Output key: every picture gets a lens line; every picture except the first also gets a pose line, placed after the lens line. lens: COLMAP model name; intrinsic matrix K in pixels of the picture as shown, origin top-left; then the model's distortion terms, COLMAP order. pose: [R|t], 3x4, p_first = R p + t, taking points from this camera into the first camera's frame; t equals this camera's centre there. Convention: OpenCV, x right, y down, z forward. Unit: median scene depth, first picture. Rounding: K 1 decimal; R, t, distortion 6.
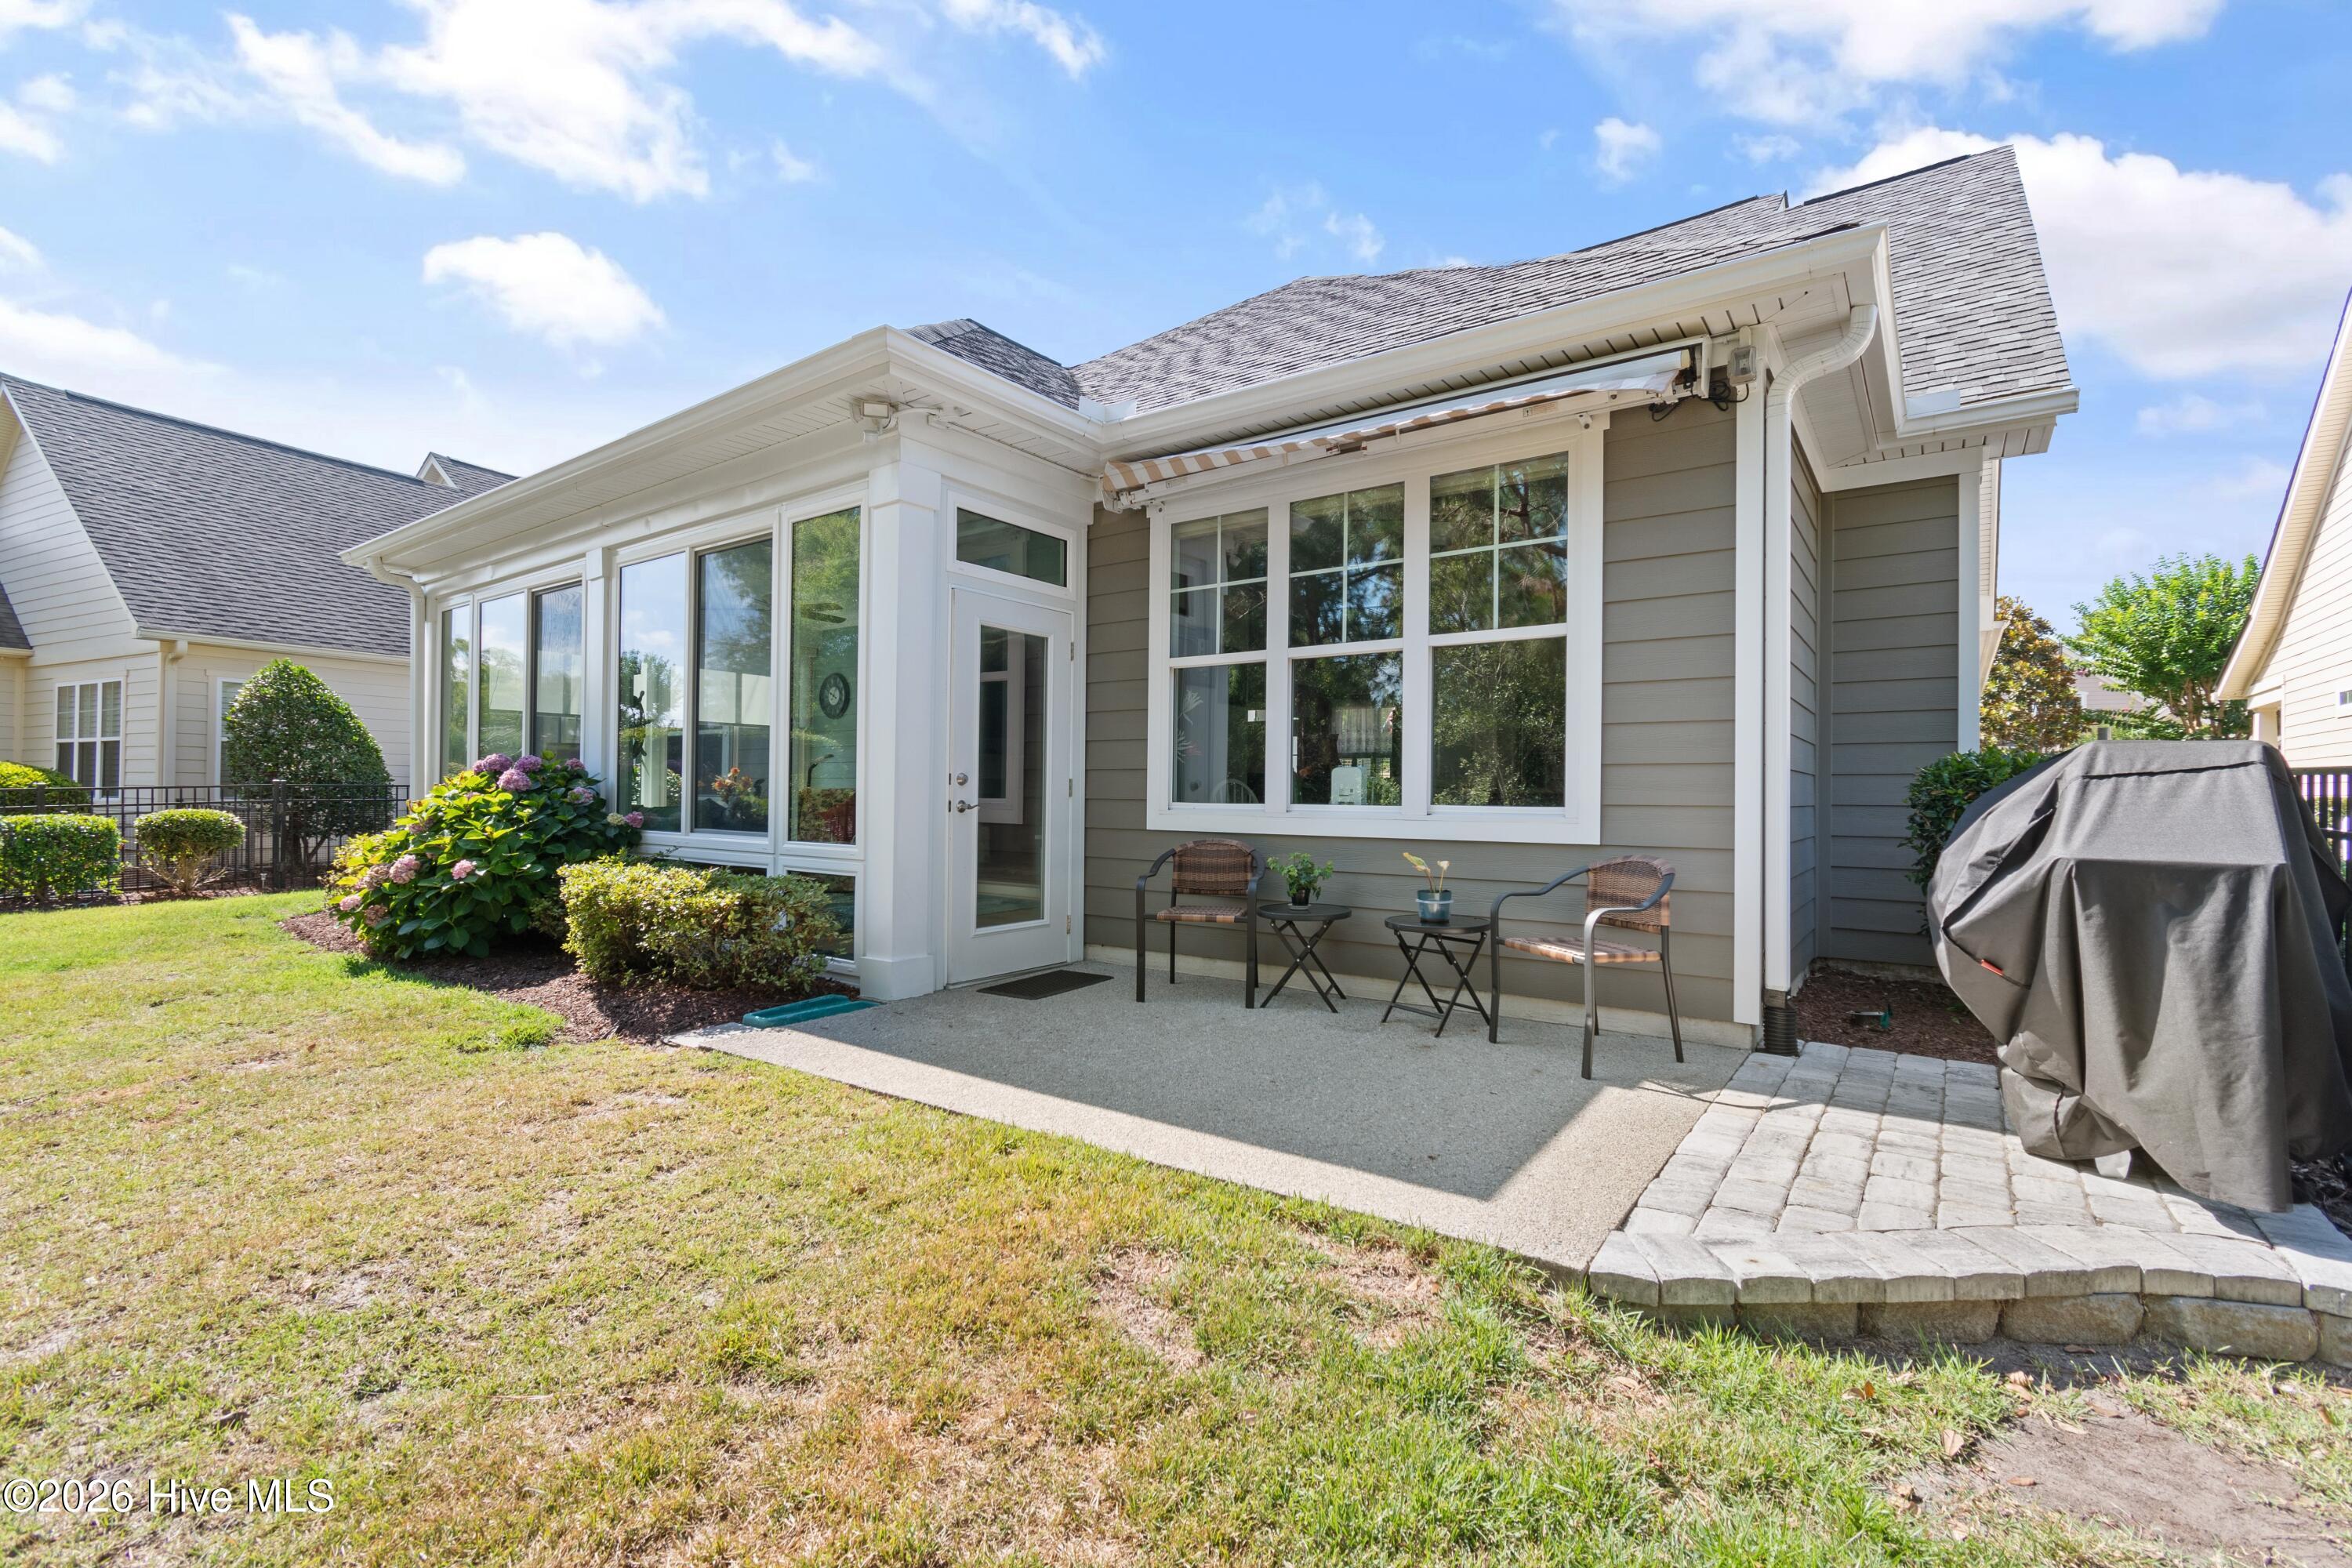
lens RADIAL K [[1034.3, 0, 1178.5], [0, 1034.3, 787.0], [0, 0, 1]] dist [0.002446, -0.000612]
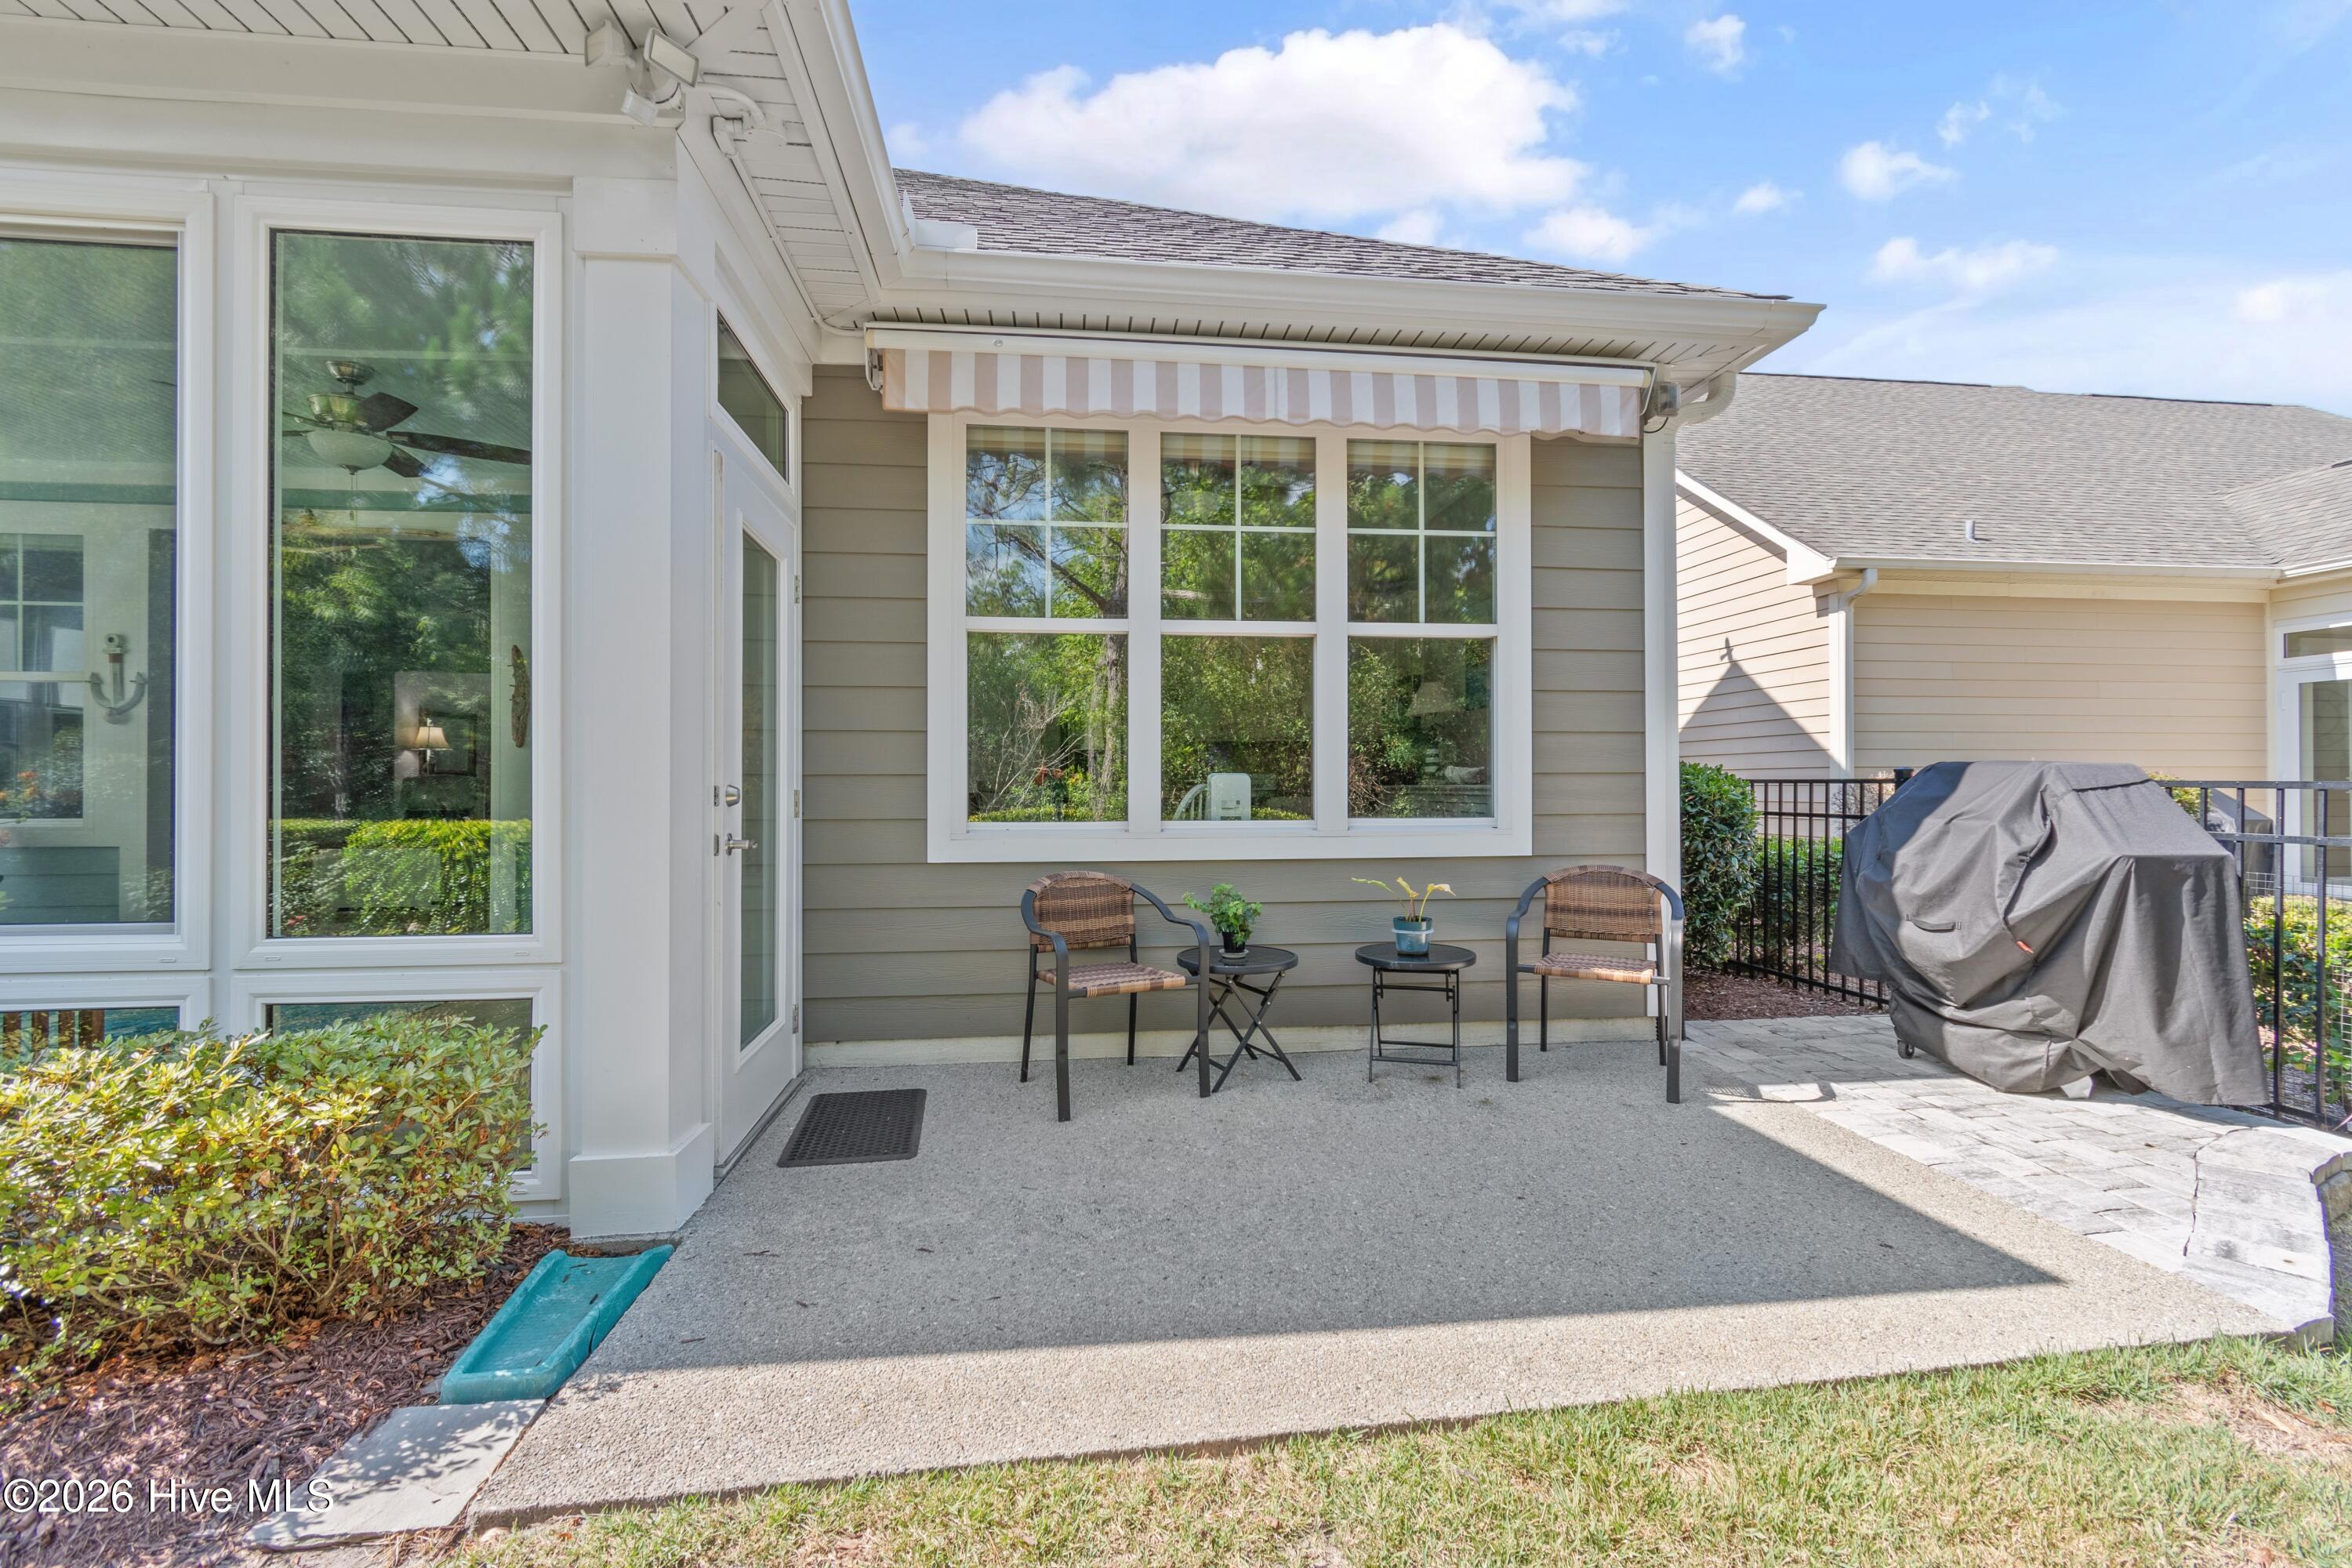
lens RADIAL K [[1034.3, 0, 1173.7], [0, 1034.3, 783.1], [0, 0, 1]] dist [0.002446, -0.000612]
pose [[0.730189, -0.007831, 0.683201, -0.492503], [0.005440, 0.999969, 0.005648, -0.019040], [-0.683224, -0.000407, 0.730209, 0.505635]]
